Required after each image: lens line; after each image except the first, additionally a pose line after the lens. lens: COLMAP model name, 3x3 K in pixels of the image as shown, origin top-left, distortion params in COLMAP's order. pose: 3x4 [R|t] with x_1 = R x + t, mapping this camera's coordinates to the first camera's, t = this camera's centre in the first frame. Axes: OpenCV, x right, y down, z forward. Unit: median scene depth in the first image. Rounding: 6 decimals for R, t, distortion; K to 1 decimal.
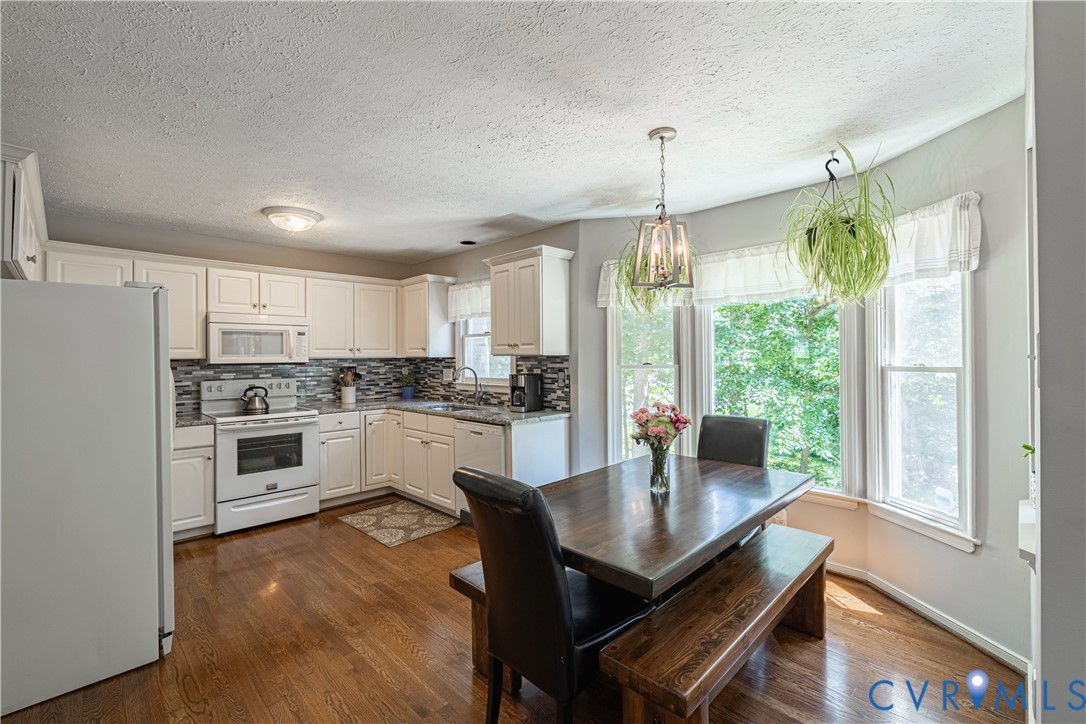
lens RADIAL K [[490.7, 0, 544.7], [0, 490.7, 356.1], [0, 0, 1]] dist [-0.006621, 0.001317]
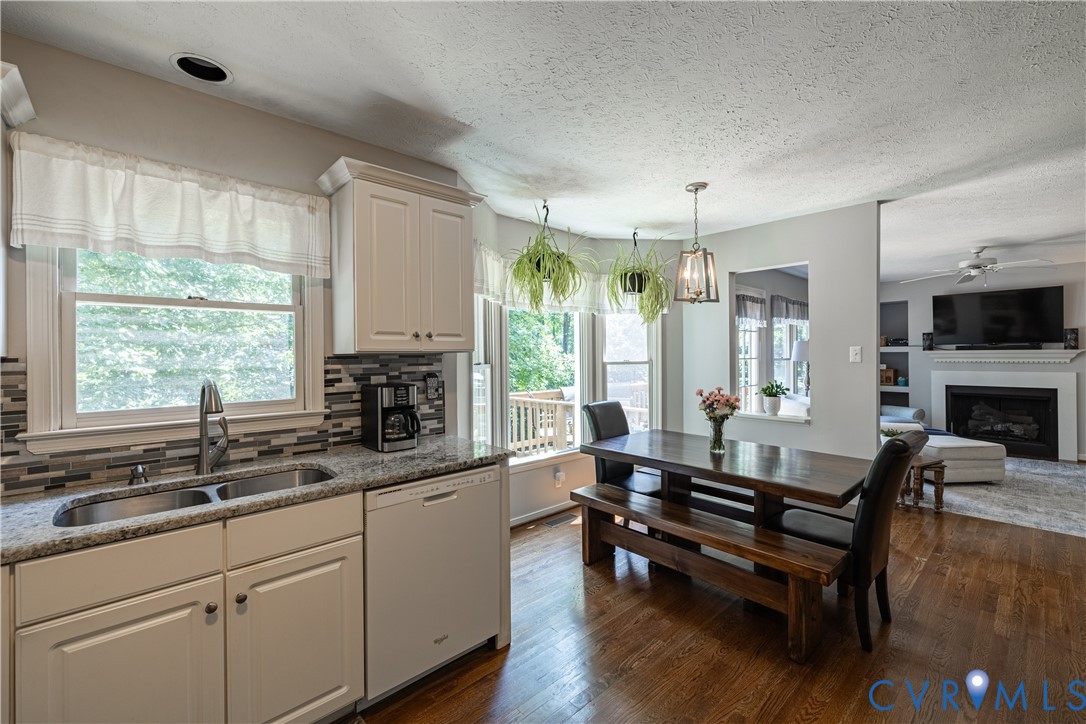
lens RADIAL K [[454.2, 0, 547.0], [0, 454.2, 354.0], [0, 0, 1]] dist [0.002317, -0.000566]
pose [[0.031906, 0.009028, 0.999450, -0.545900], [0.004060, 0.999950, -0.009162, 0.005351], [-0.999483, 0.004350, 0.031867, 0.748735]]
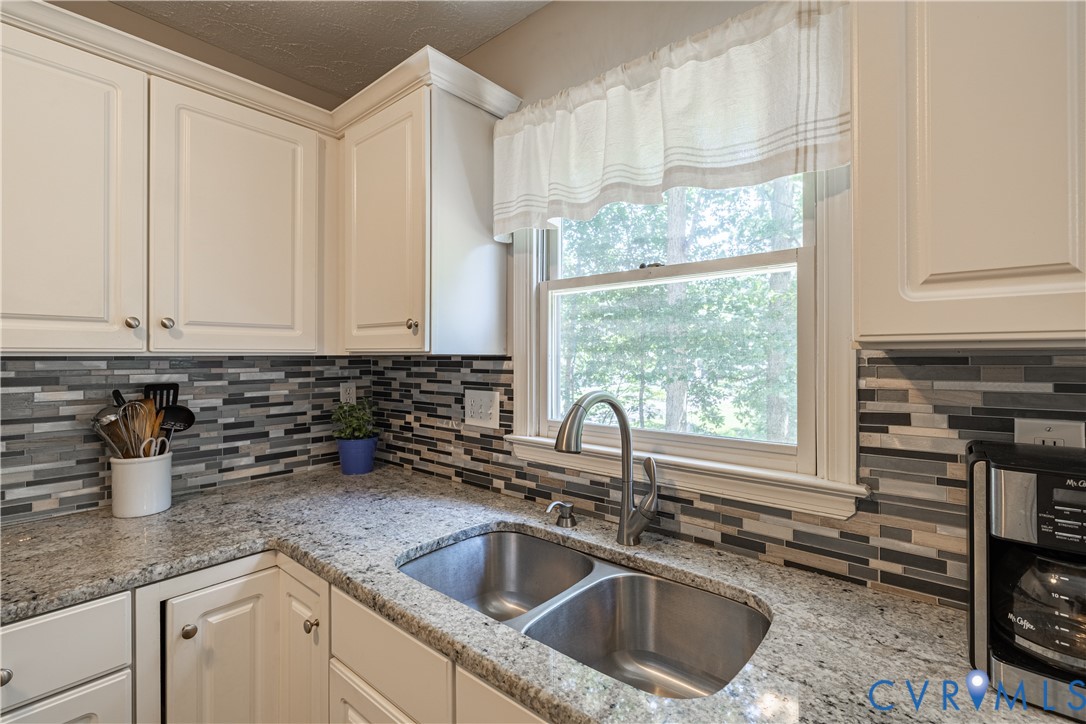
lens RADIAL K [[490.7, 0, 539.4], [0, 490.7, 355.7], [0, 0, 1]] dist [-0.006621, 0.001317]
pose [[0.996781, 0.007751, 0.079798, -0.219545], [-0.007806, 0.999969, 0.000383, 0.002864], [-0.079792, -0.001005, 0.996811, 0.798195]]
